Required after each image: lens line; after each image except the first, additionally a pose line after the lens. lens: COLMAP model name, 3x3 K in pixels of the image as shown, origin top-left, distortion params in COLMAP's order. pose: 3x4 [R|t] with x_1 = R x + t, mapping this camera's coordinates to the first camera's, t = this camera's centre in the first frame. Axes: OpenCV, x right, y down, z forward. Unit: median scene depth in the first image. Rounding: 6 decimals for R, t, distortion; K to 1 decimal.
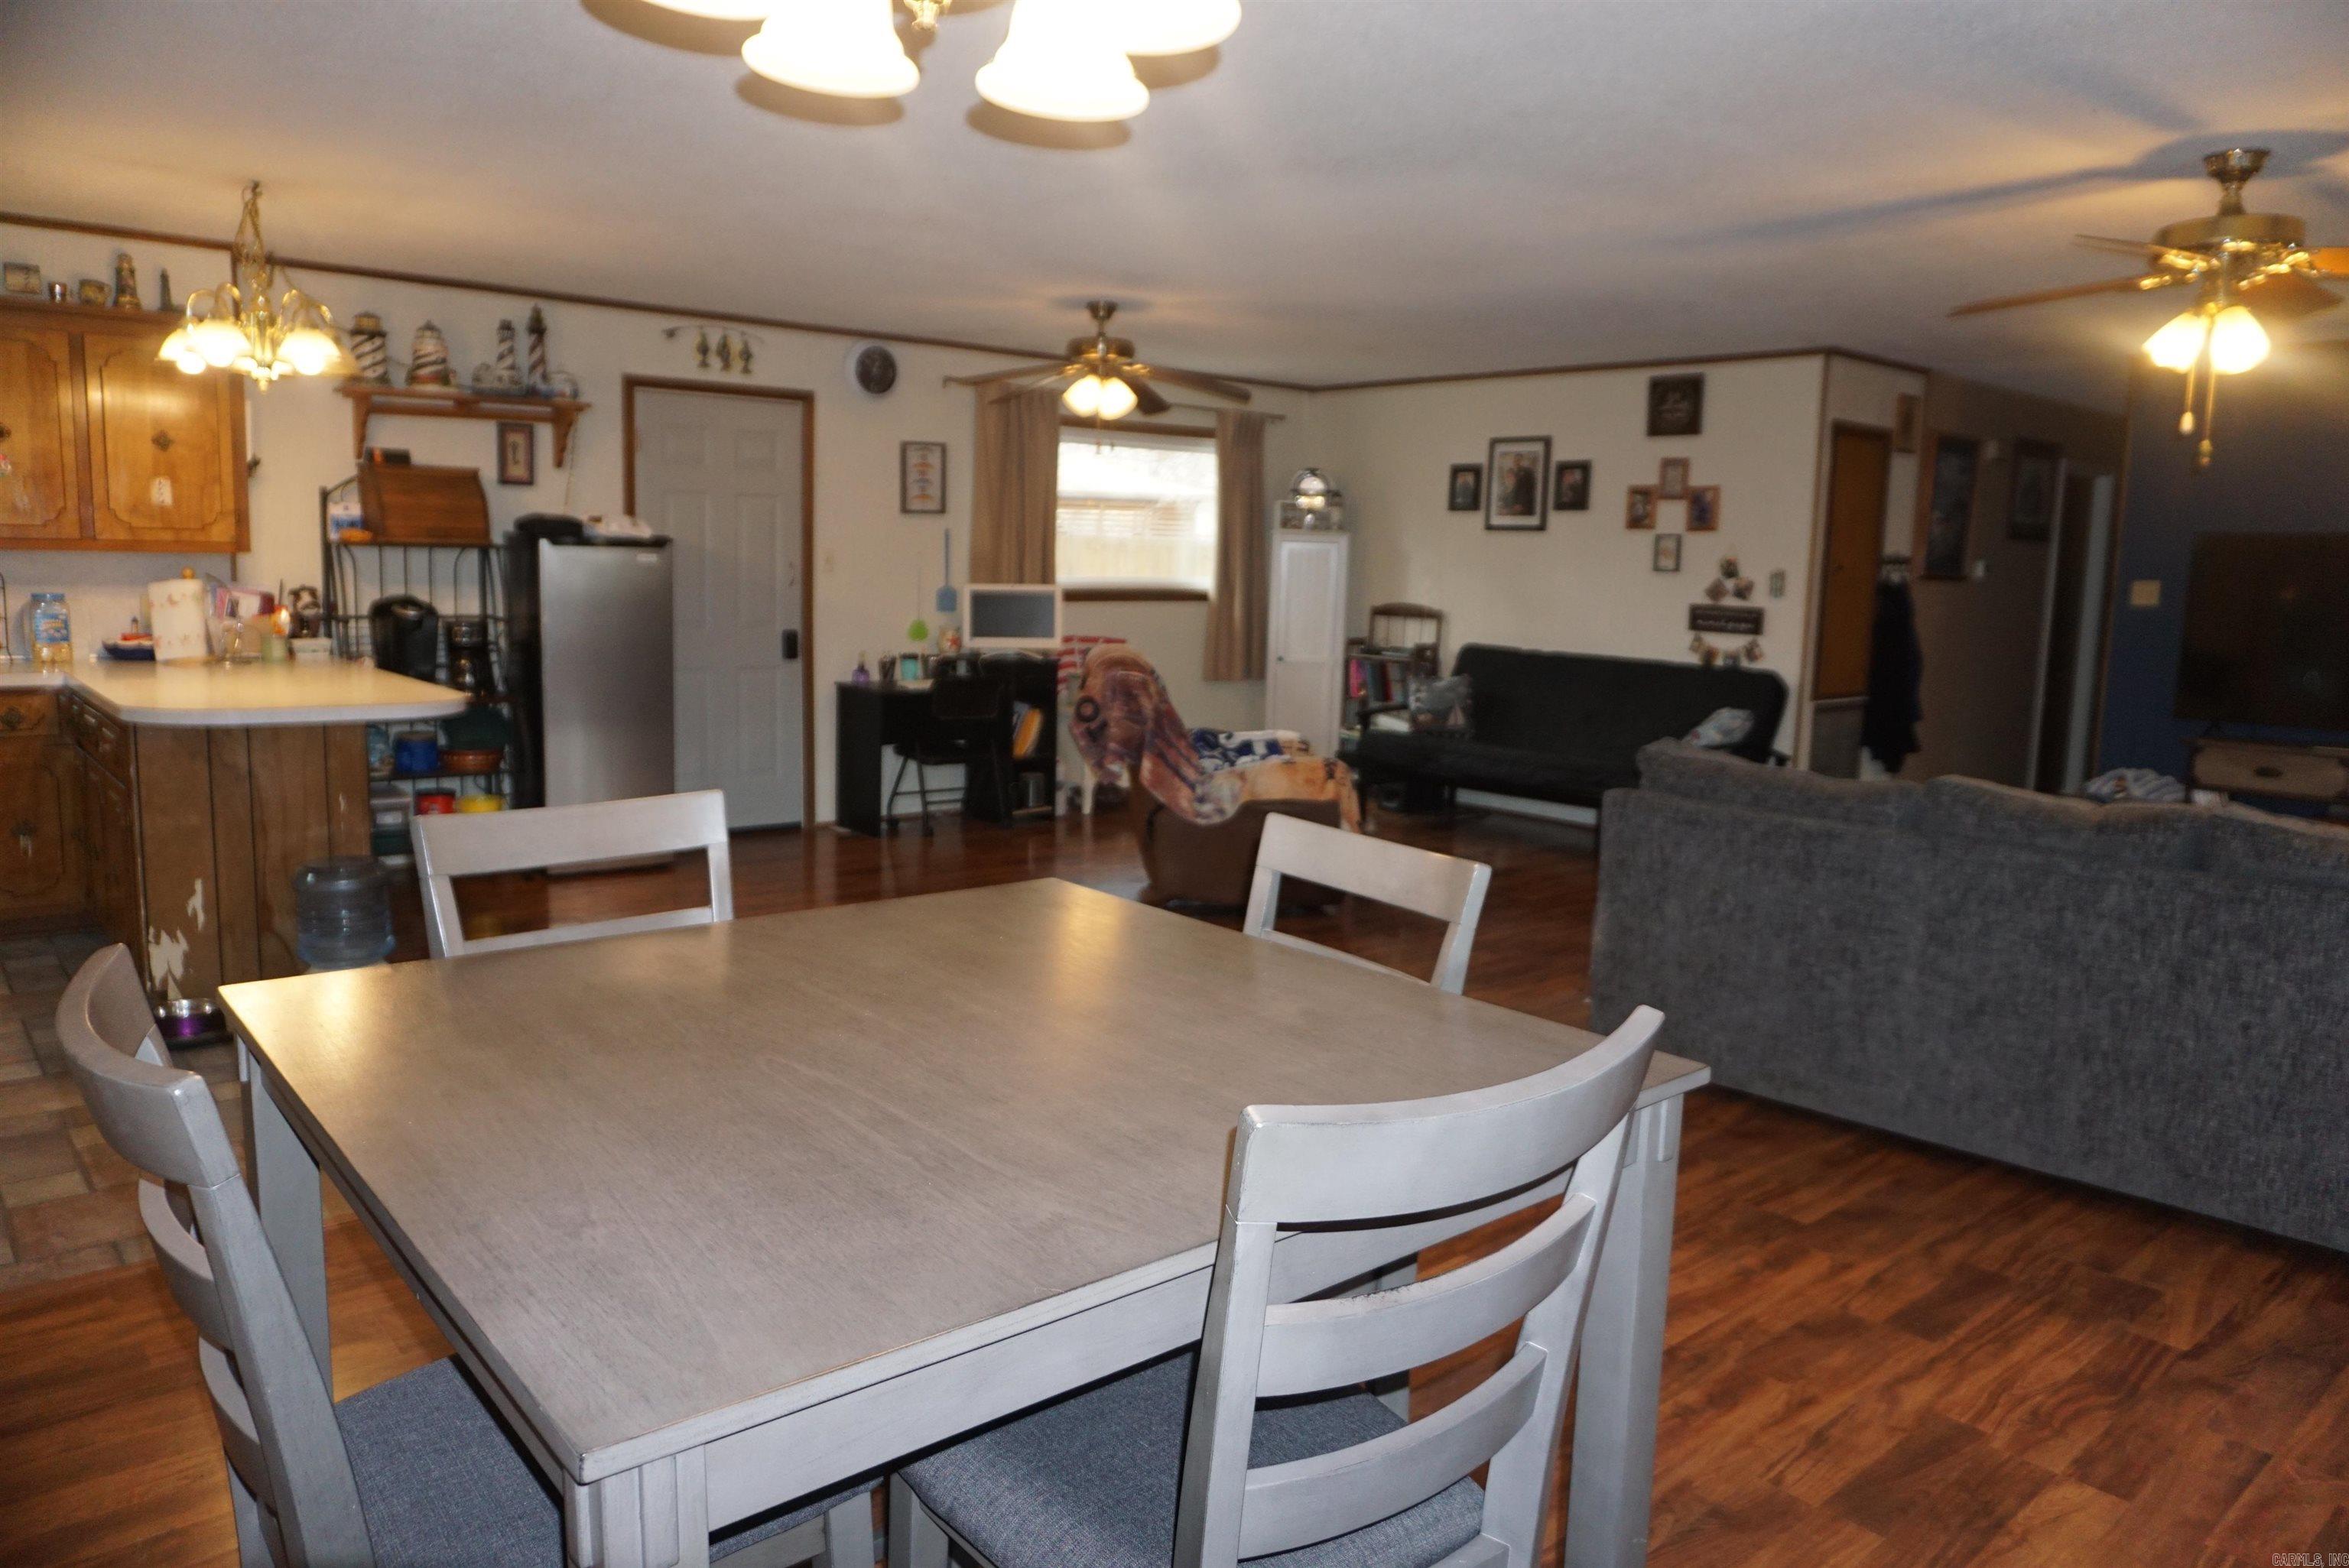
lens RADIAL K [[1563.8, 0, 1173.9], [0, 1563.8, 790.7], [0, 0, 1]] dist [-0.055276, 0.036696]
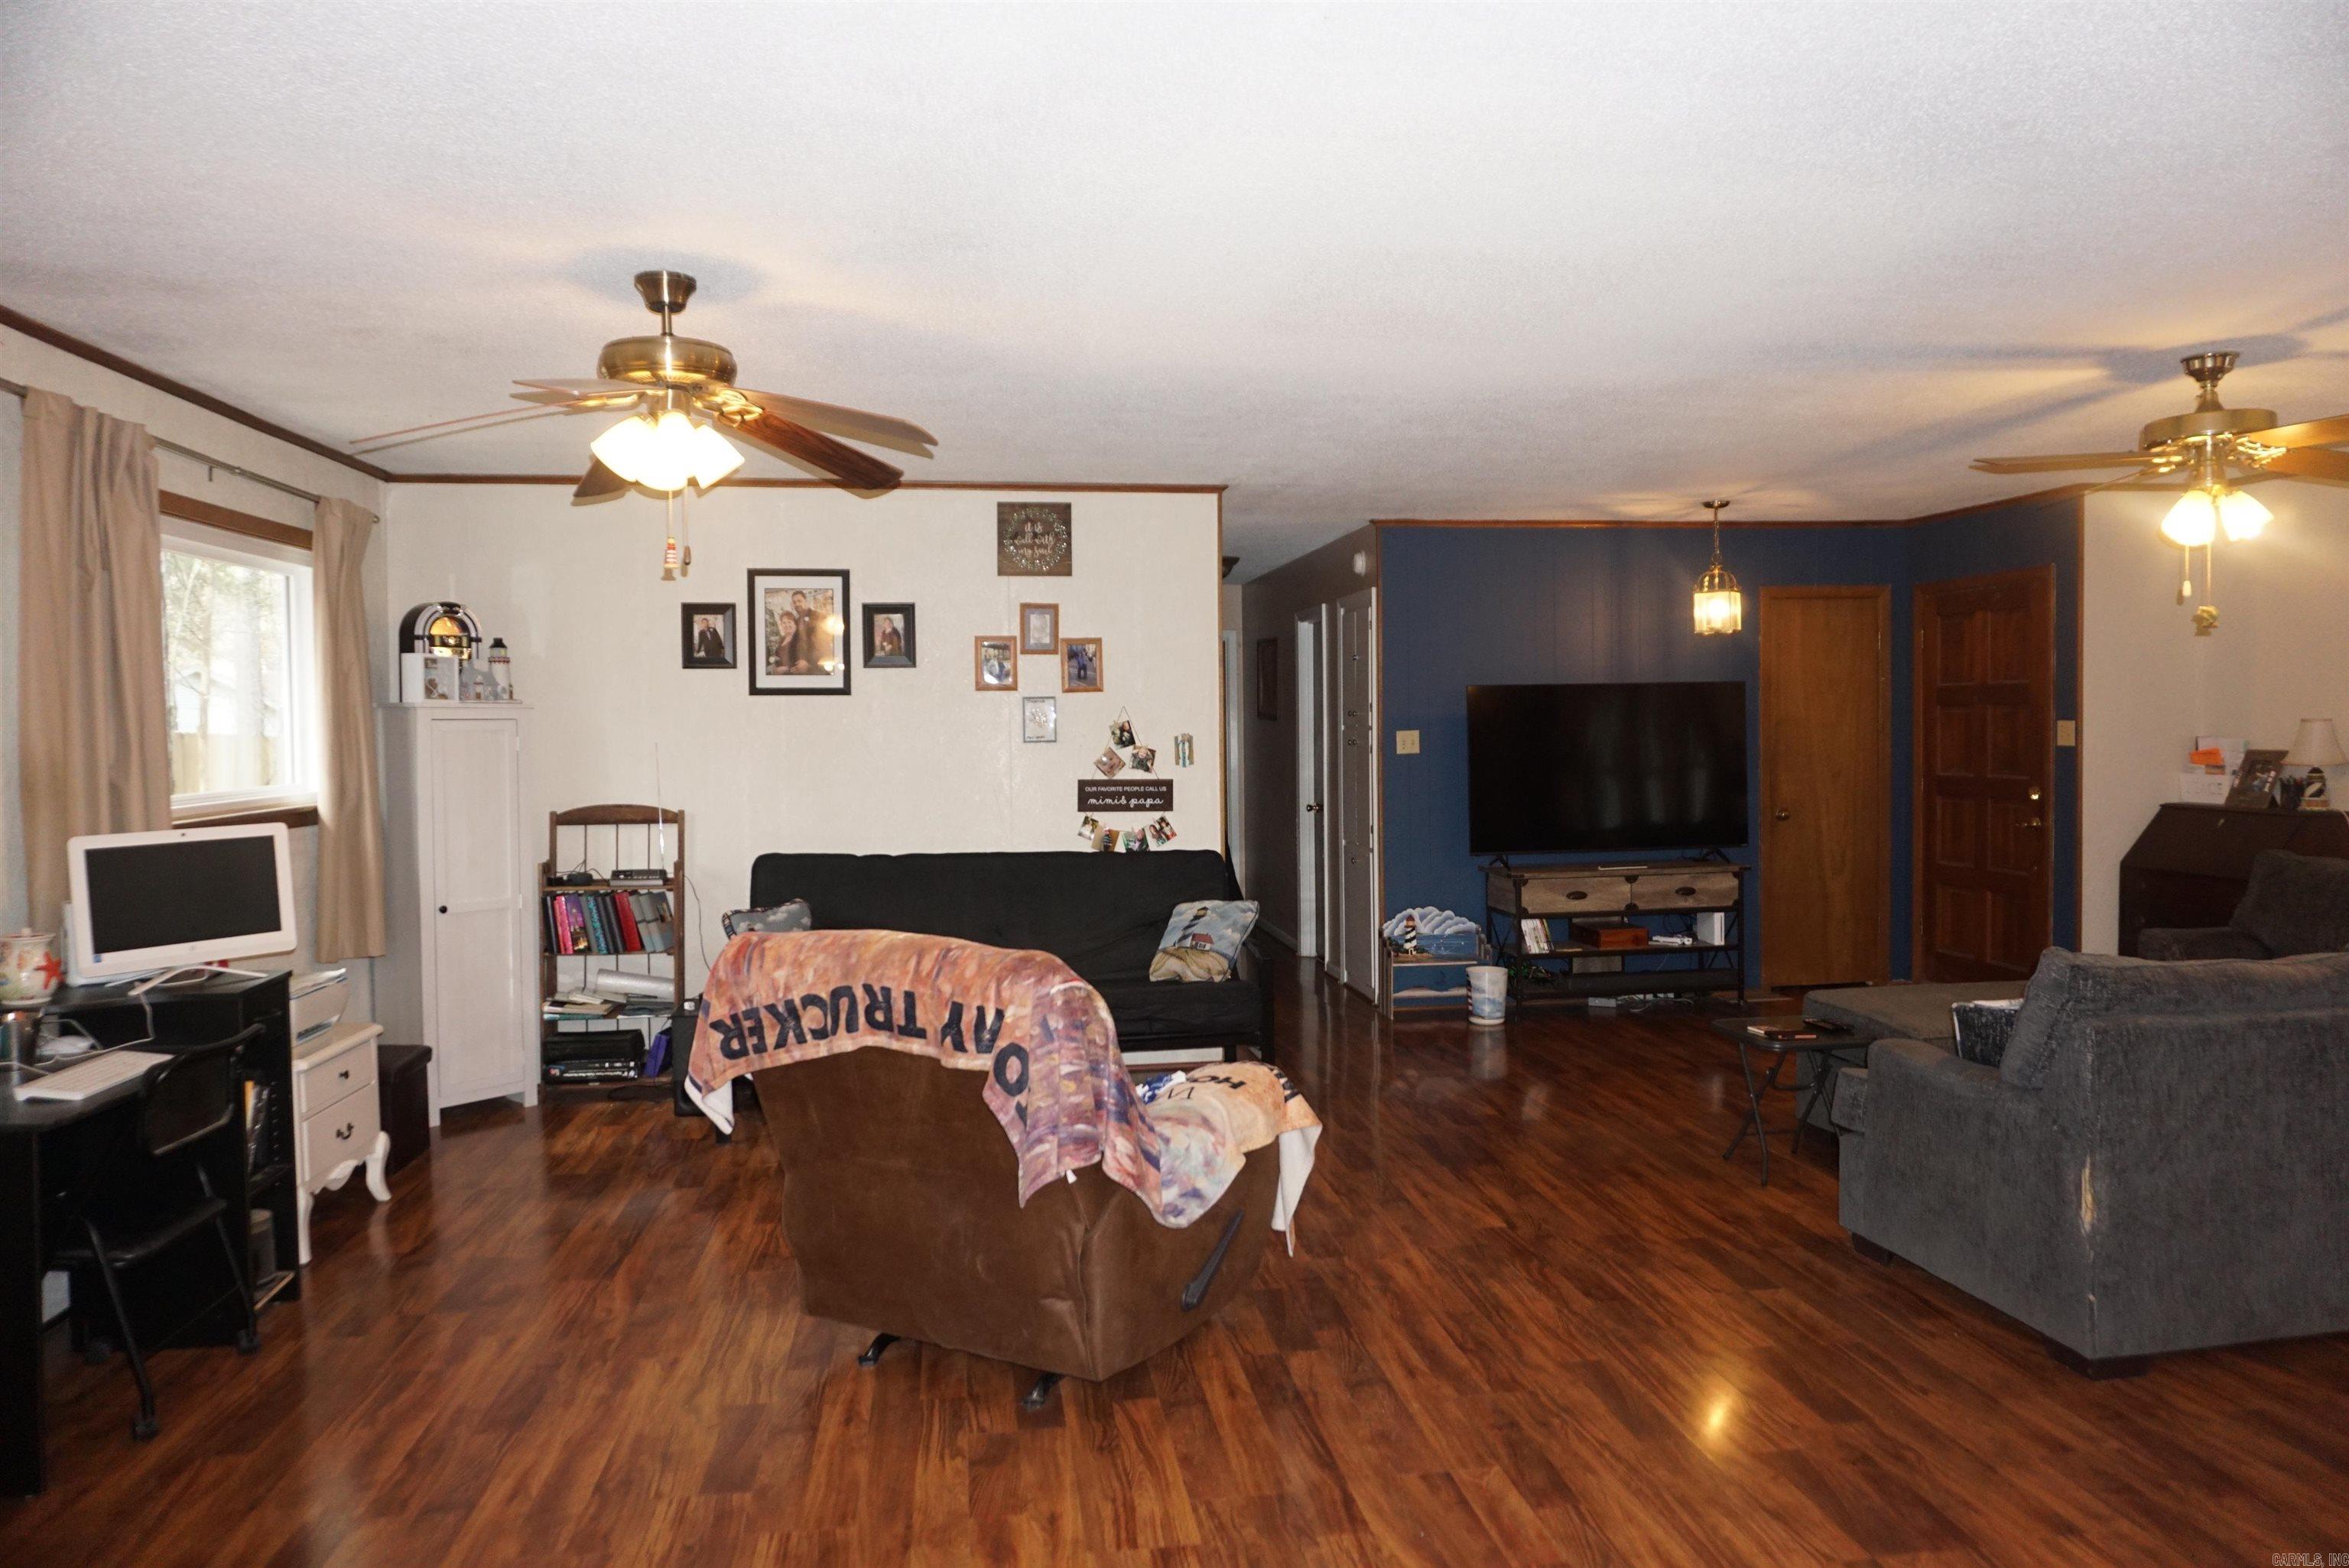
lens RADIAL K [[1553.8, 0, 1170.5], [0, 1553.8, 803.5], [0, 0, 1]] dist [-0.054053, 0.030071]
pose [[0.548365, -0.072604, 0.833081, -0.413524], [0.144701, 0.989434, -0.009017, -0.117714], [-0.823625, 0.125492, 0.553077, 0.641543]]
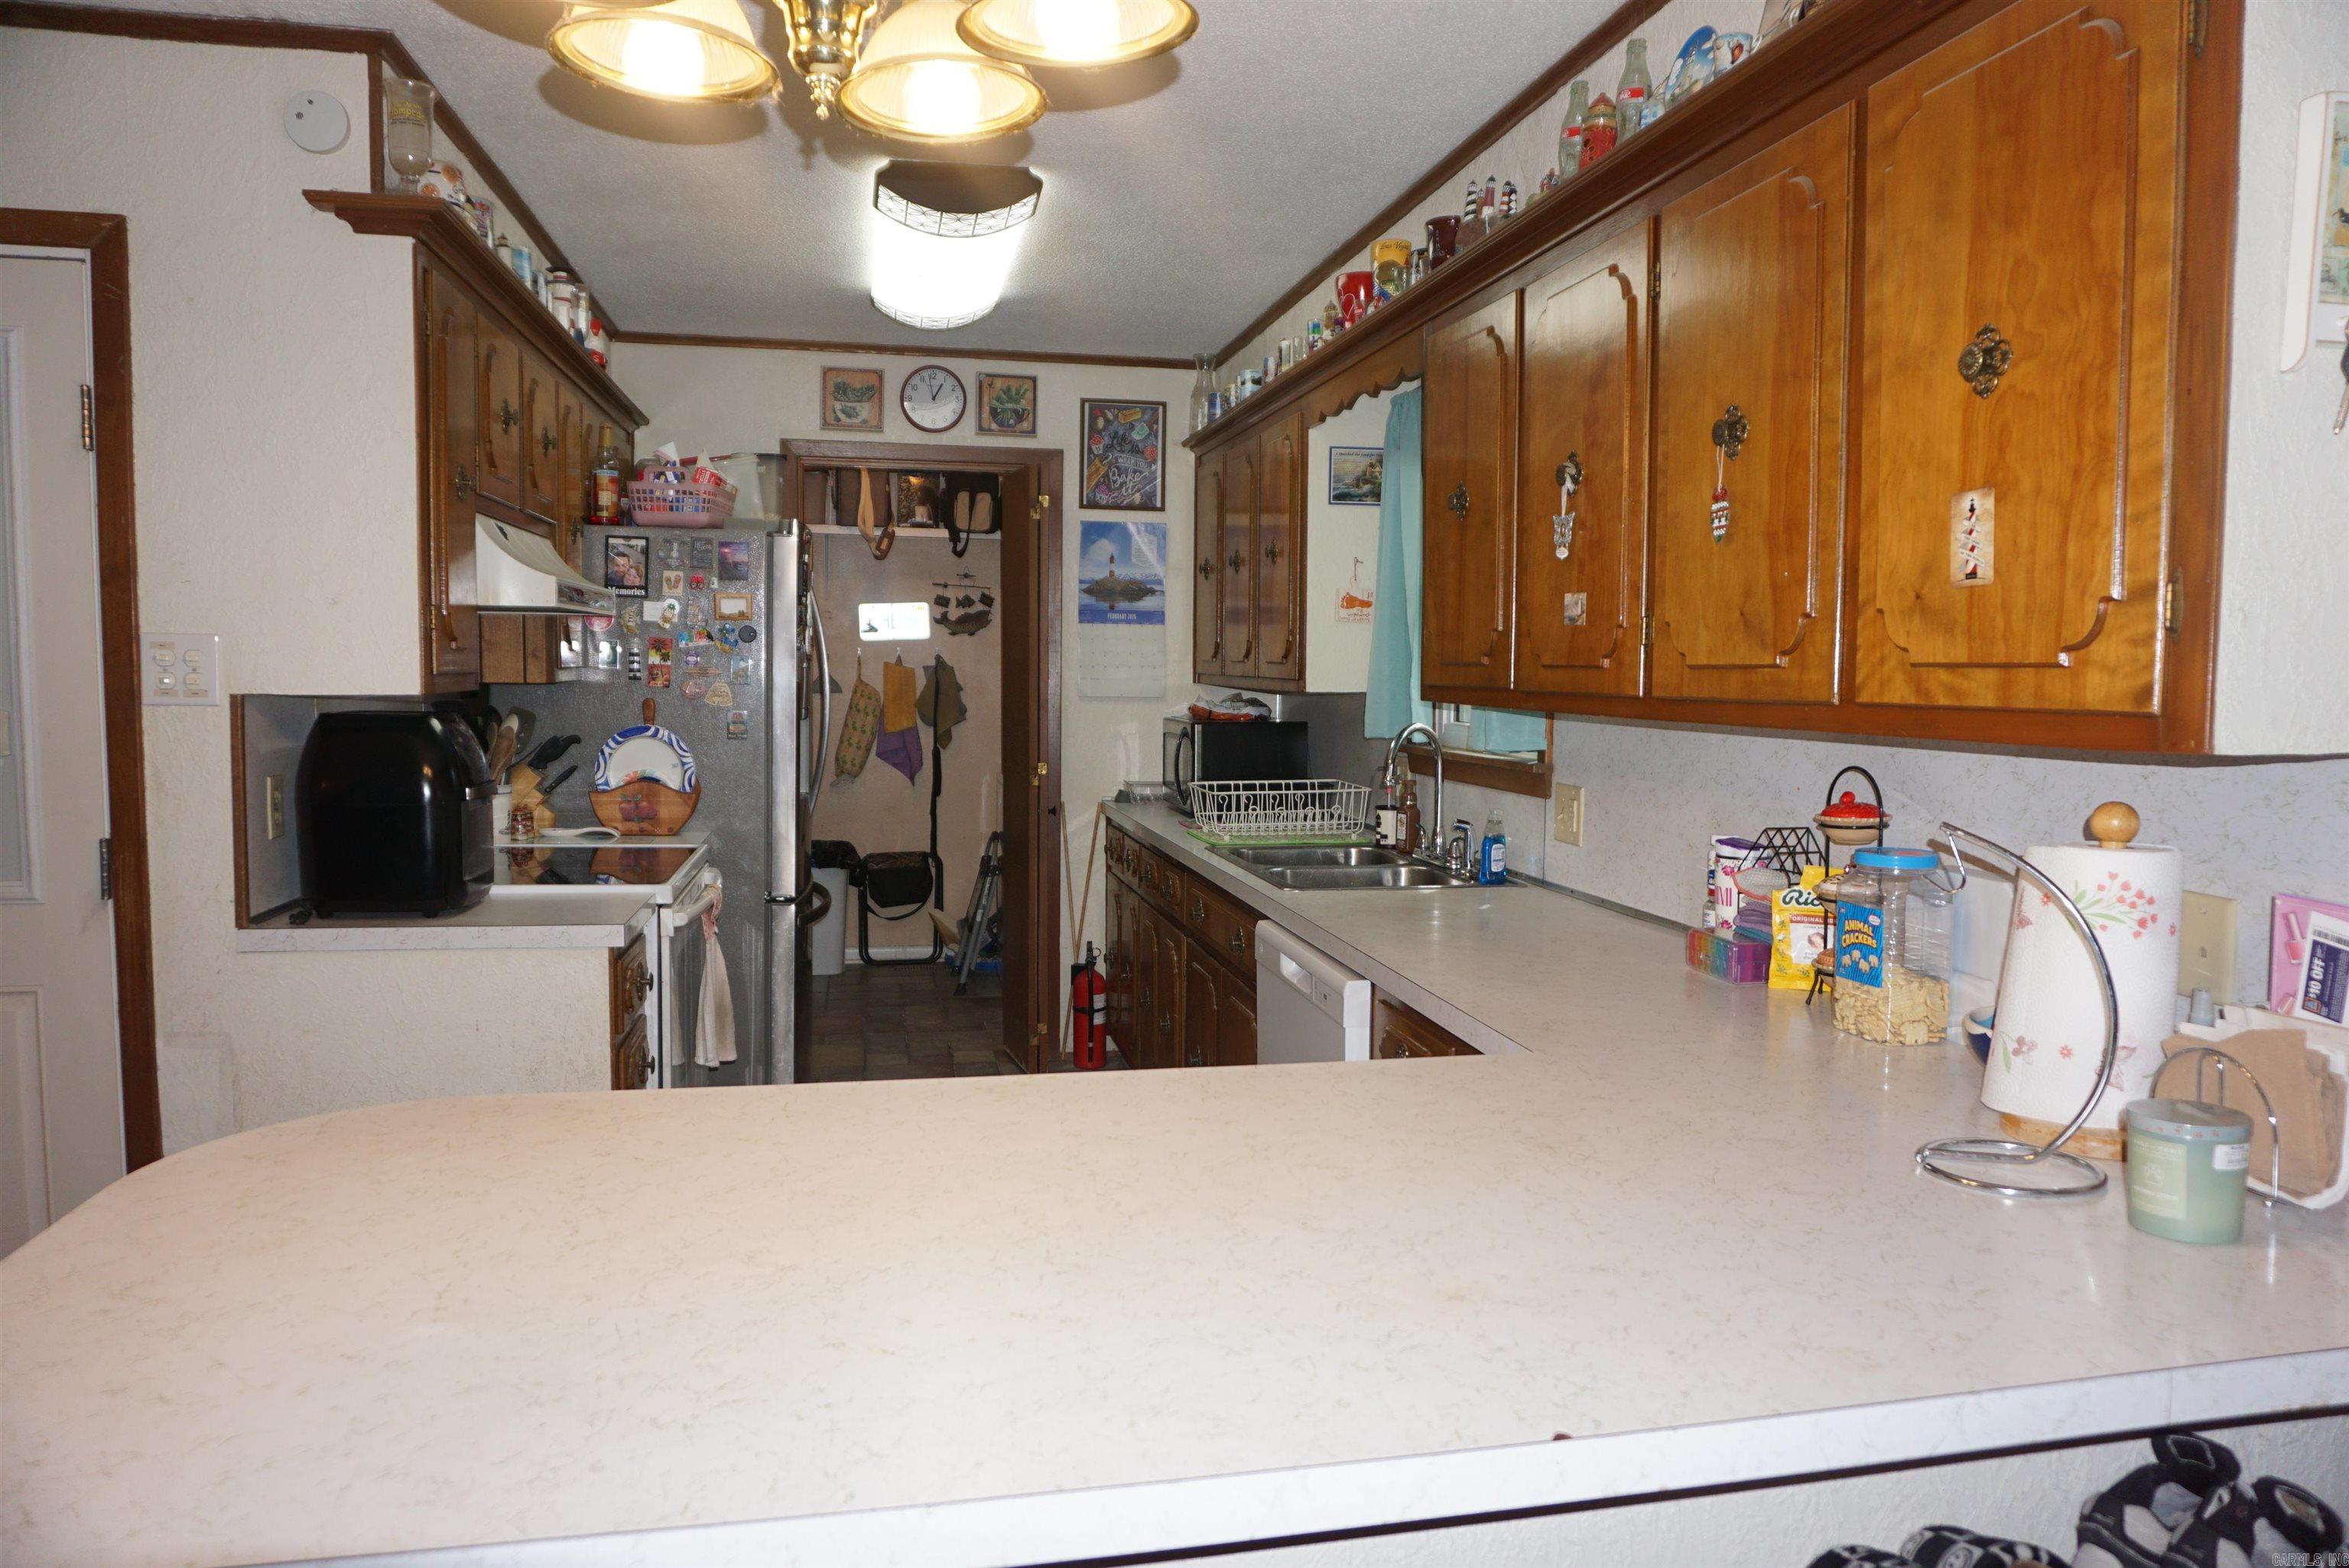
lens RADIAL K [[1563.8, 0, 1173.9], [0, 1563.8, 790.7], [0, 0, 1]] dist [-0.055276, 0.036696]
pose [[-0.493773, 0.035332, -0.868873, -0.290537], [-0.142198, 0.982444, 0.120761, -0.142106], [0.857886, 0.183180, -0.480080, 0.896924]]
